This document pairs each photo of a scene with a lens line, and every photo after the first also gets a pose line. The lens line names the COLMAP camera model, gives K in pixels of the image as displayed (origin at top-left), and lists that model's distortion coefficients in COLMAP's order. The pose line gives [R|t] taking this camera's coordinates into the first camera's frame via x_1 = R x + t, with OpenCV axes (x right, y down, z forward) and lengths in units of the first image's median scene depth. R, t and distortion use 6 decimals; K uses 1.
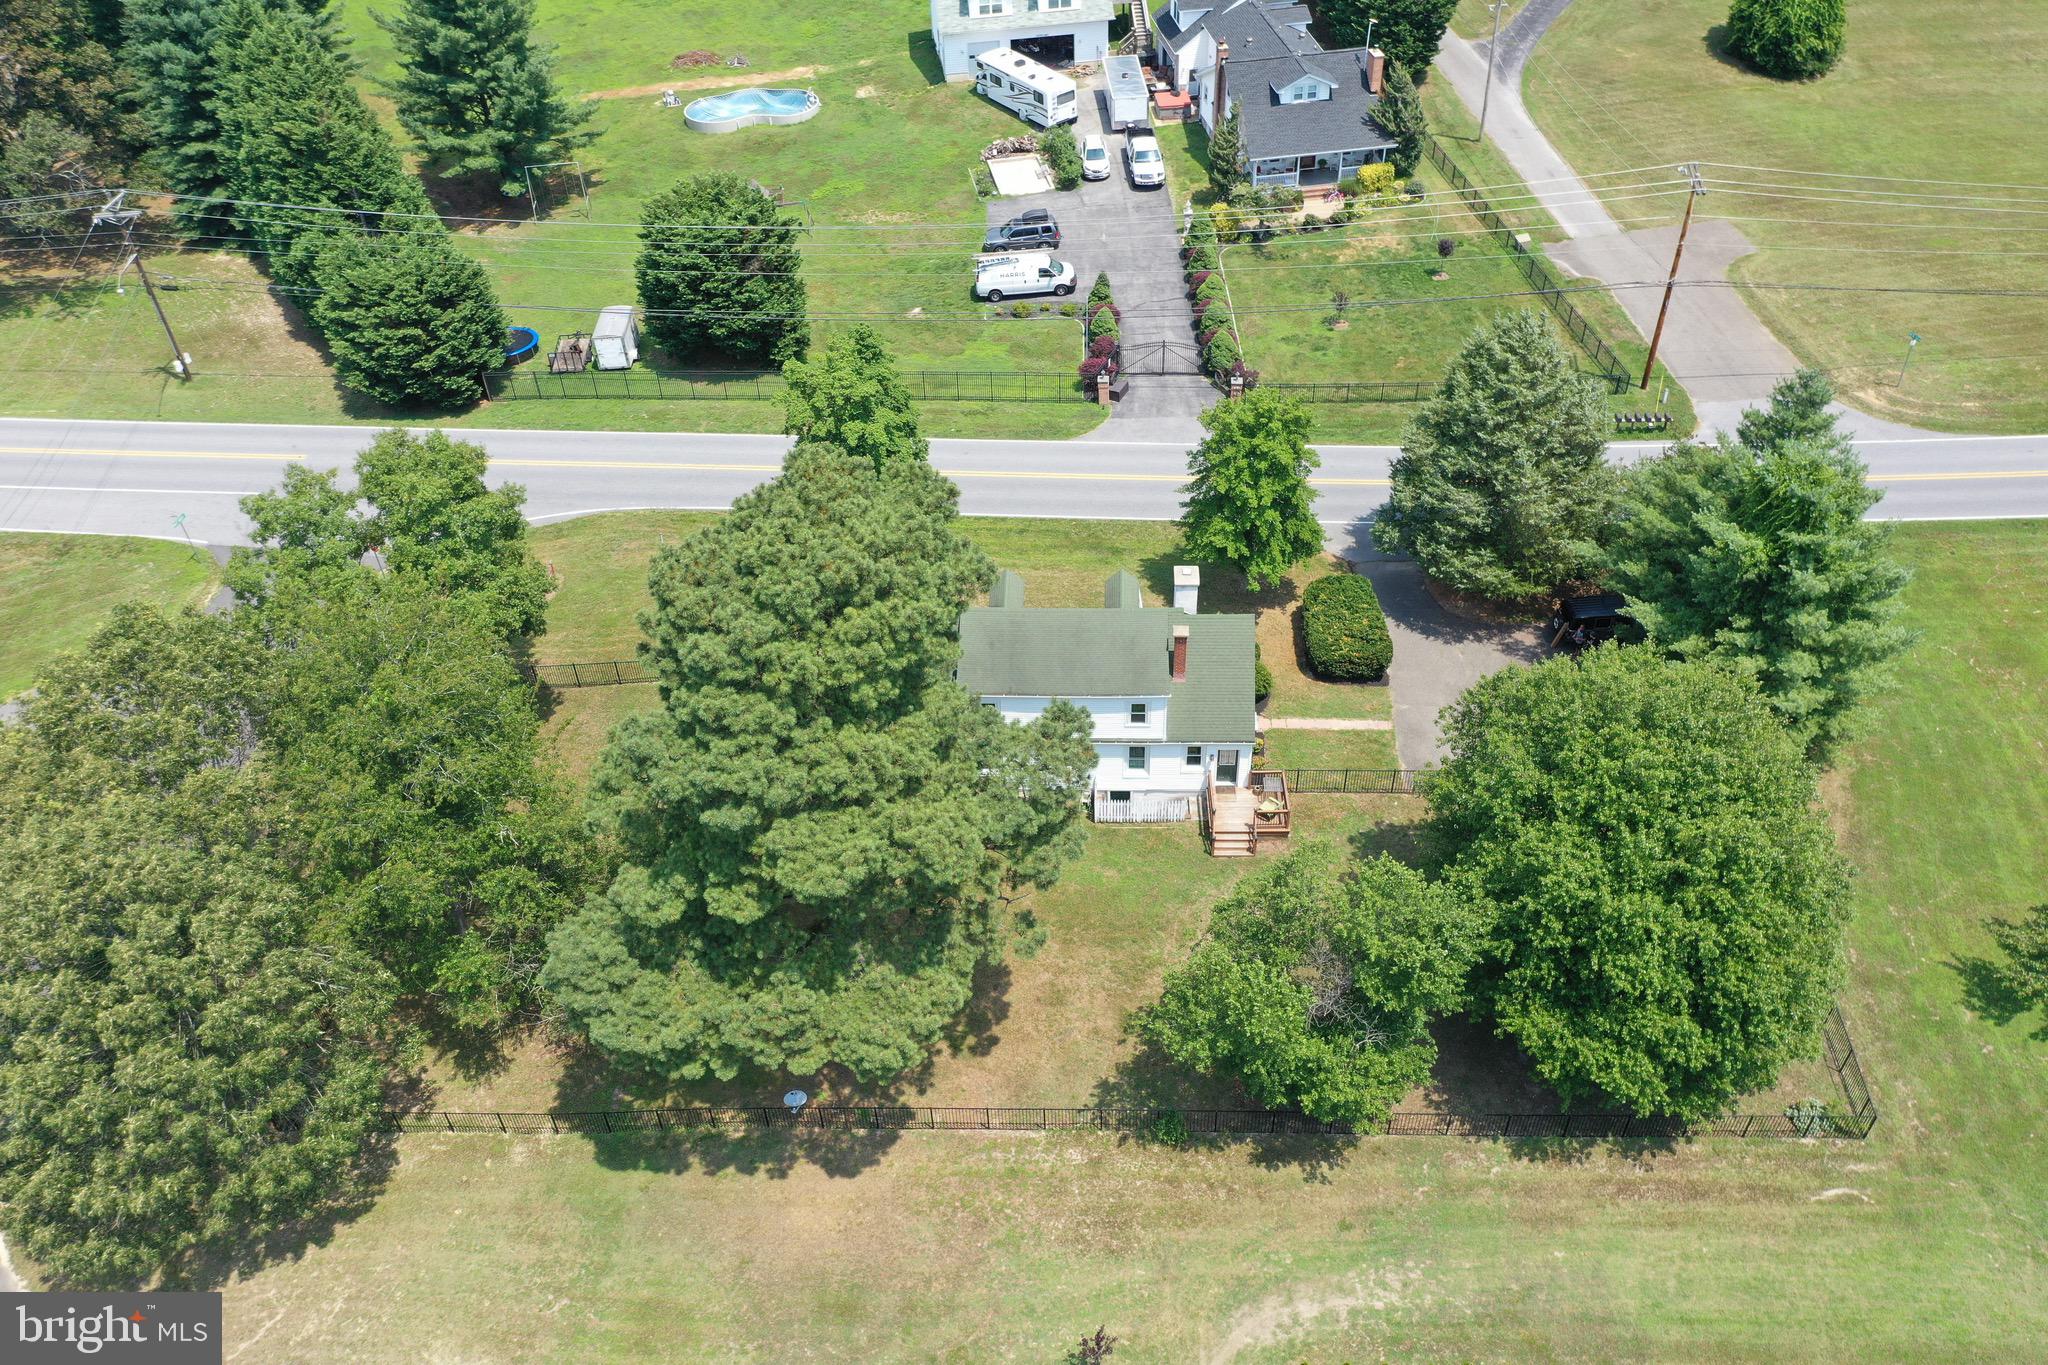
lens RADIAL K [[1608.9, 0, 1013.6], [0, 1608.9, 691.1], [0, 0, 1]] dist [-0.010401, -0.003057]
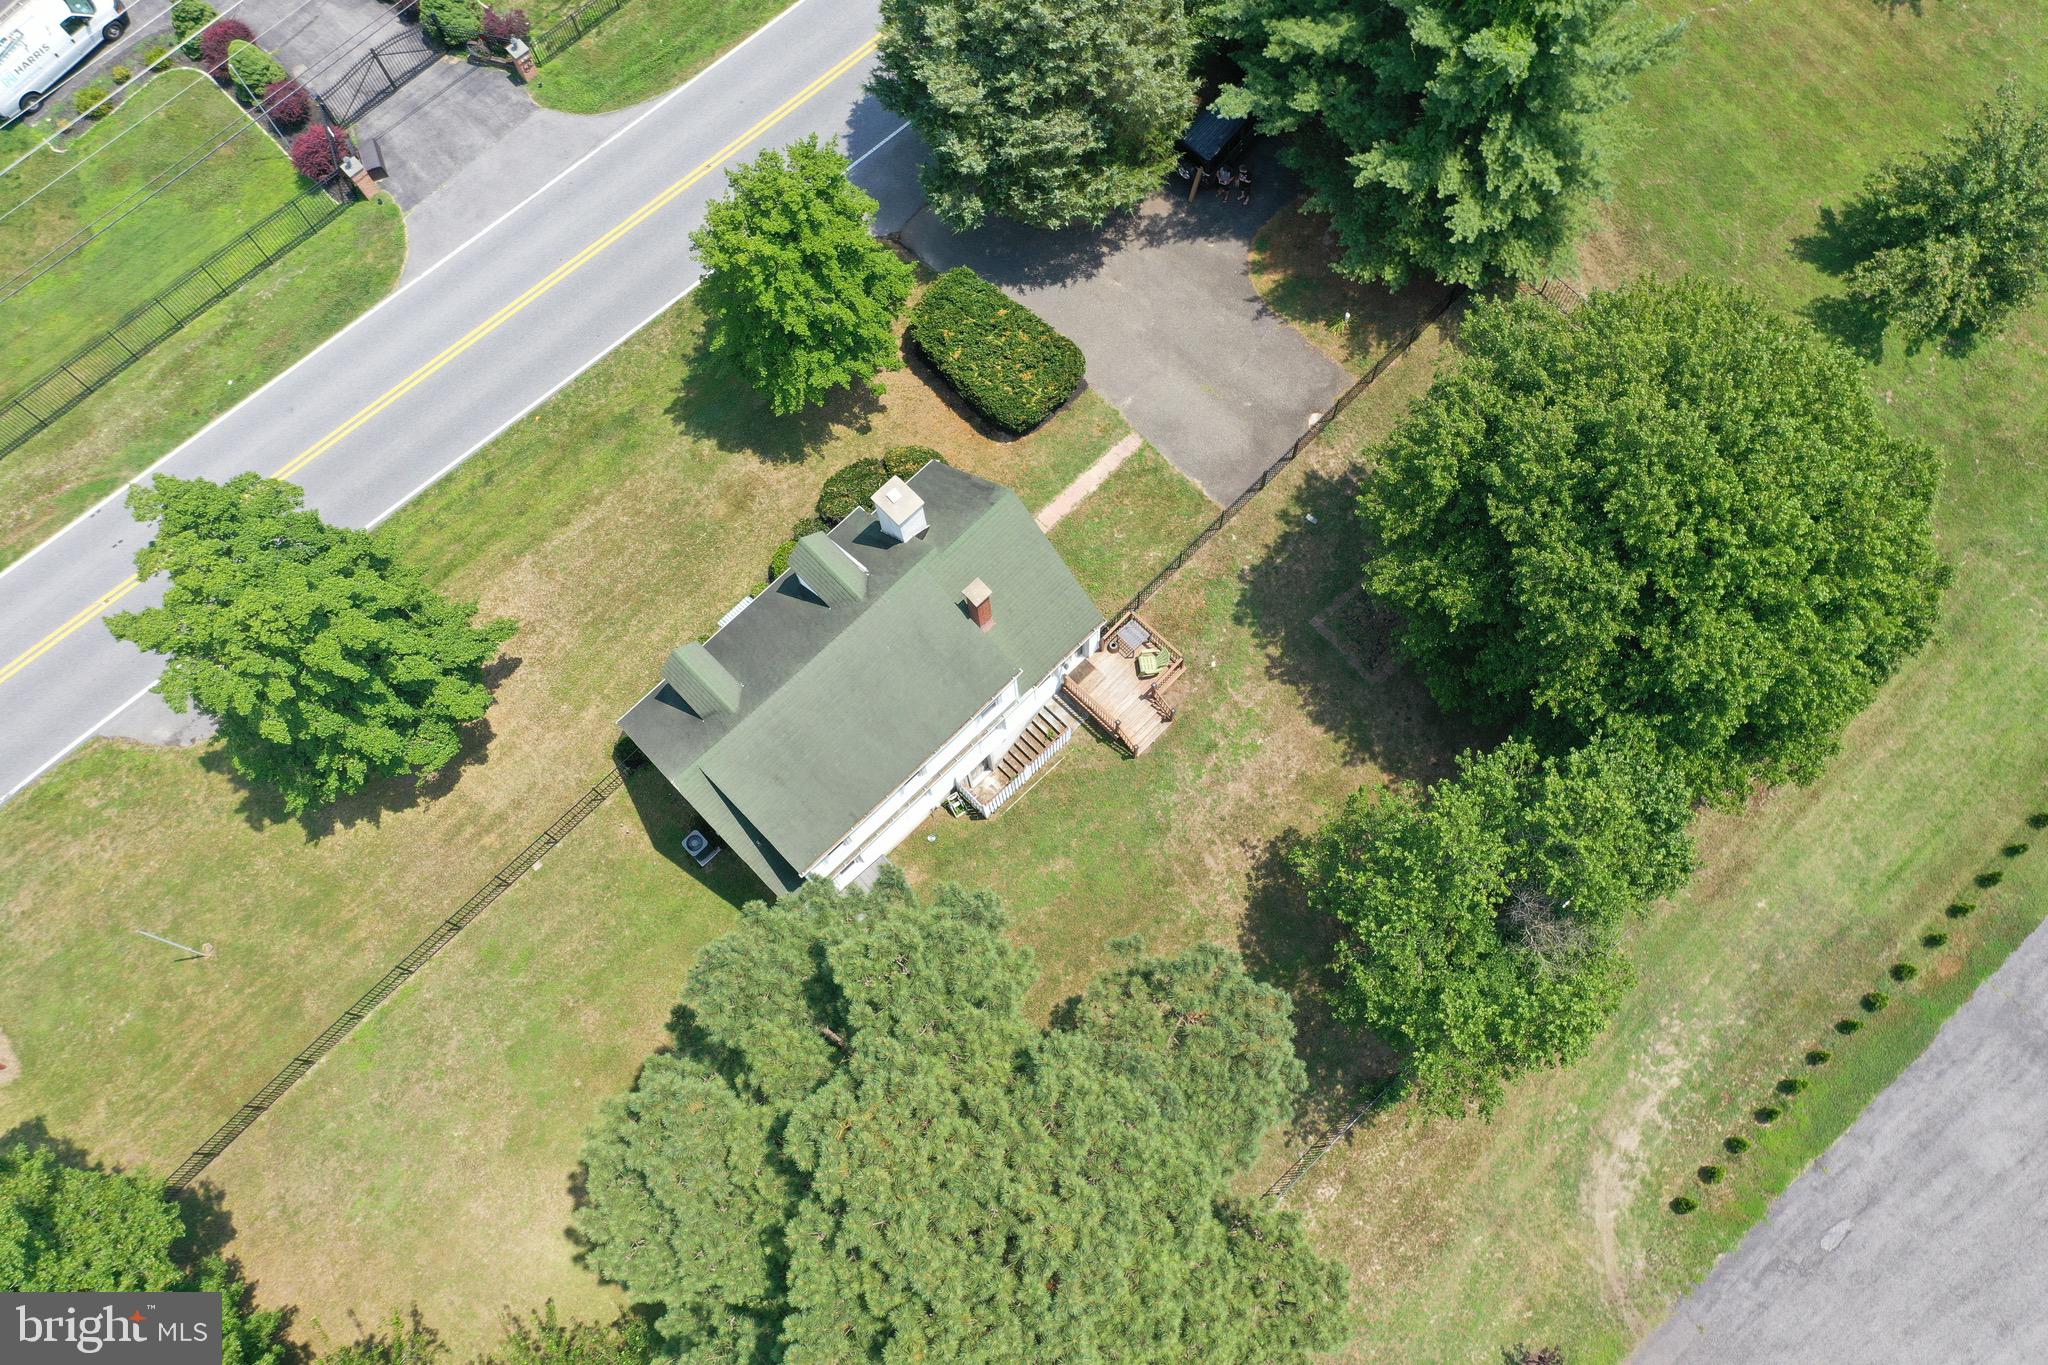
lens RADIAL K [[1608.9, 0, 1029.4], [0, 1608.9, 692.5], [0, 0, 1]] dist [-0.010401, -0.003057]
pose [[0.685880, -0.690398, 0.230042, -0.065645], [0.497210, 0.675419, 0.544602, -0.342227], [-0.531367, -0.259152, 0.806529, 0.363419]]
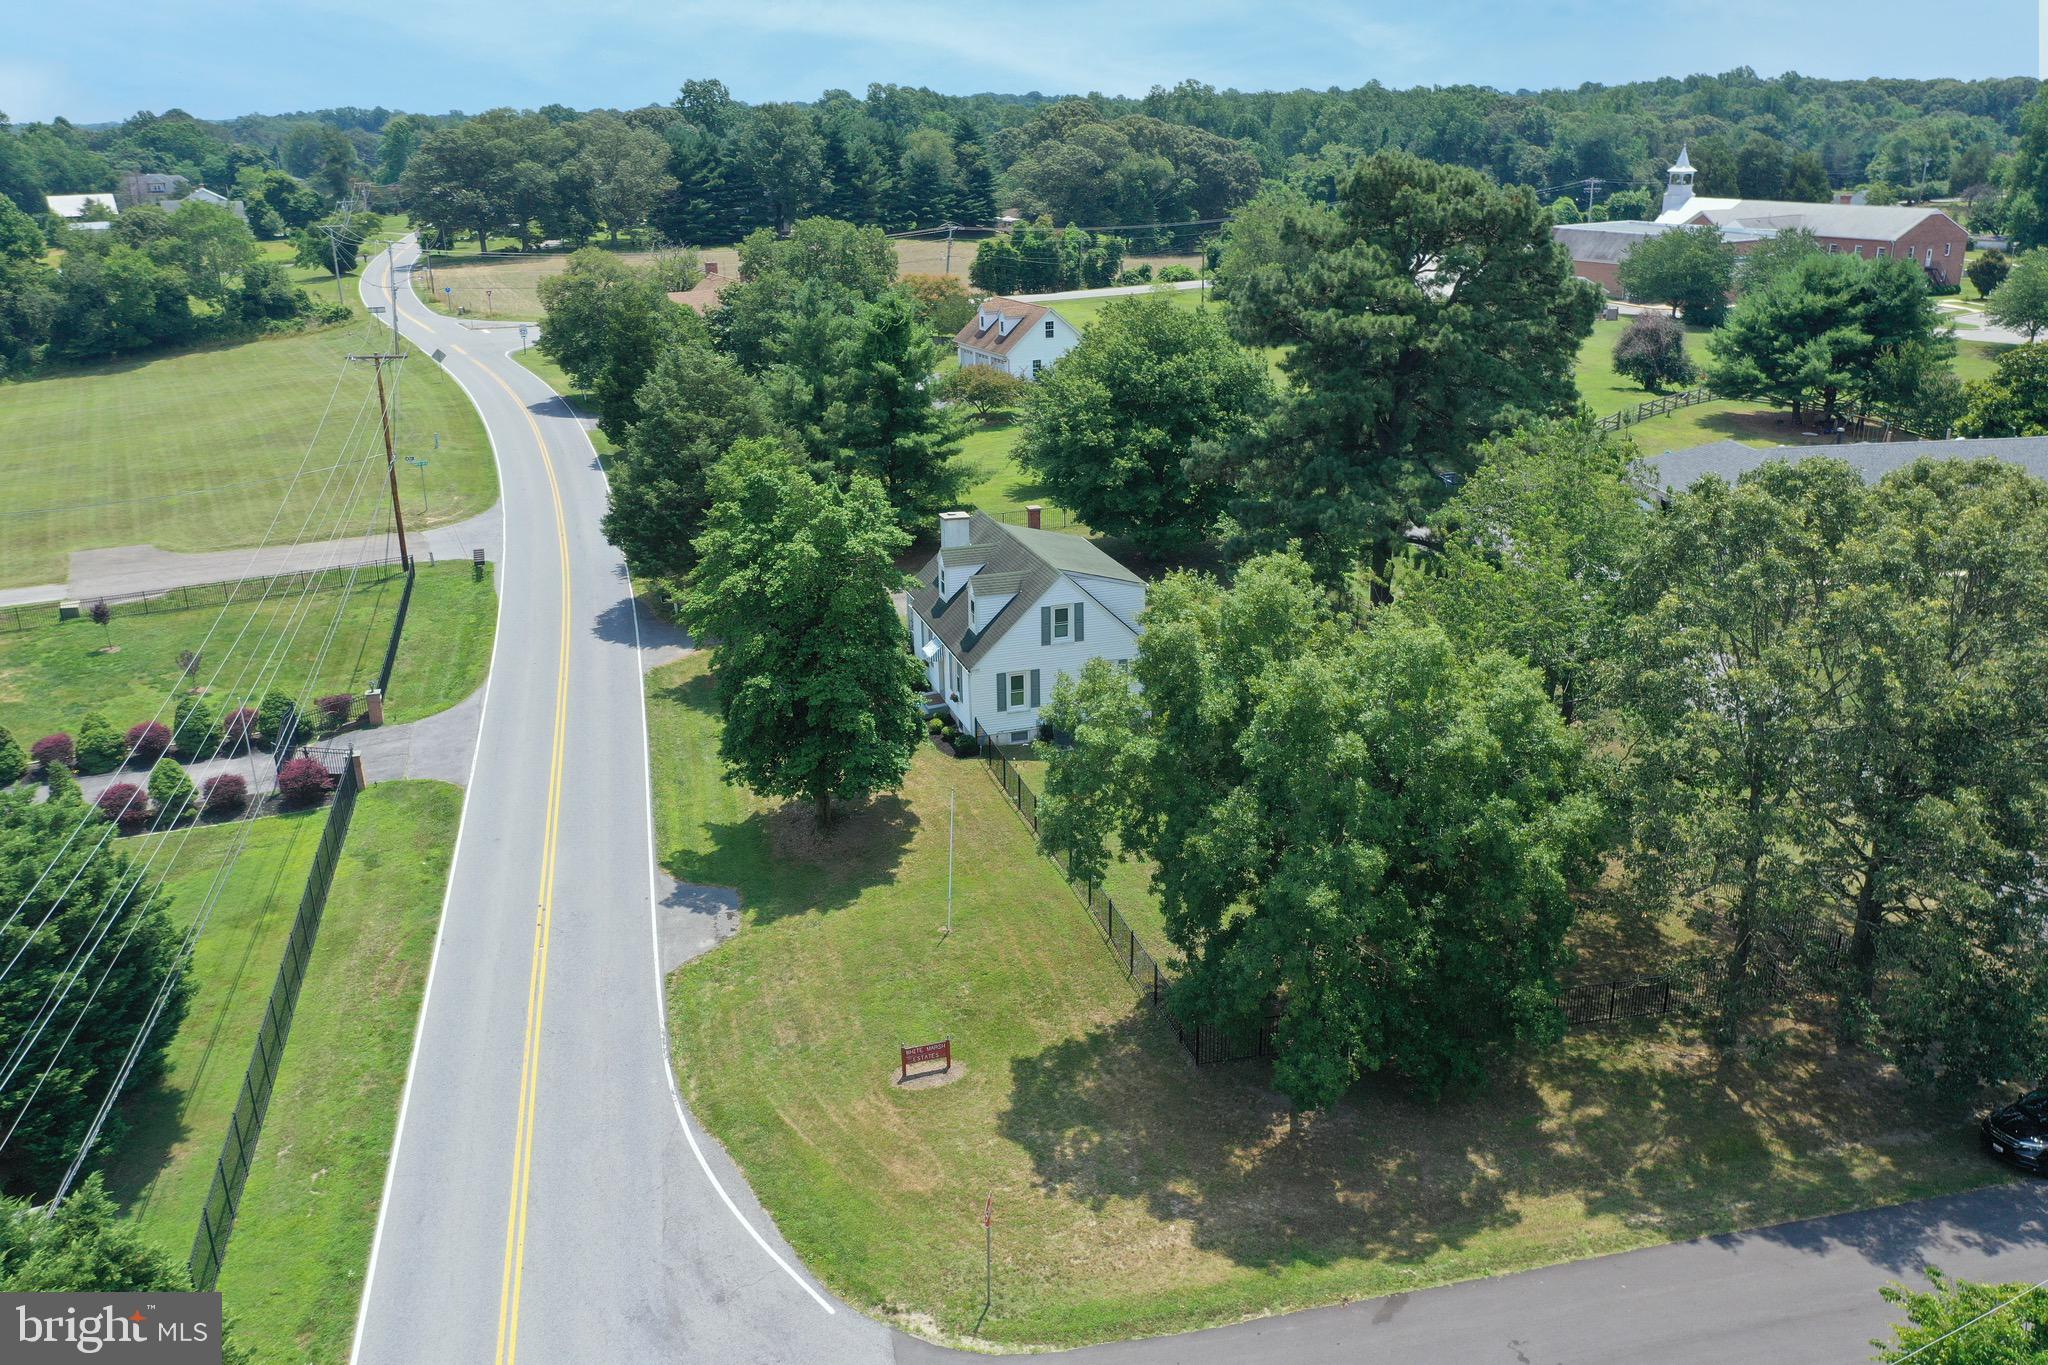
lens RADIAL K [[1608.9, 0, 1025.4], [0, 1608.9, 702.9], [0, 0, 1]] dist [-0.010401, -0.003057]
pose [[-0.347604, -0.292477, 0.890858, -0.876705], [0.647594, 0.612208, 0.453678, -0.435204], [-0.678081, 0.734615, -0.023399, 1.018834]]
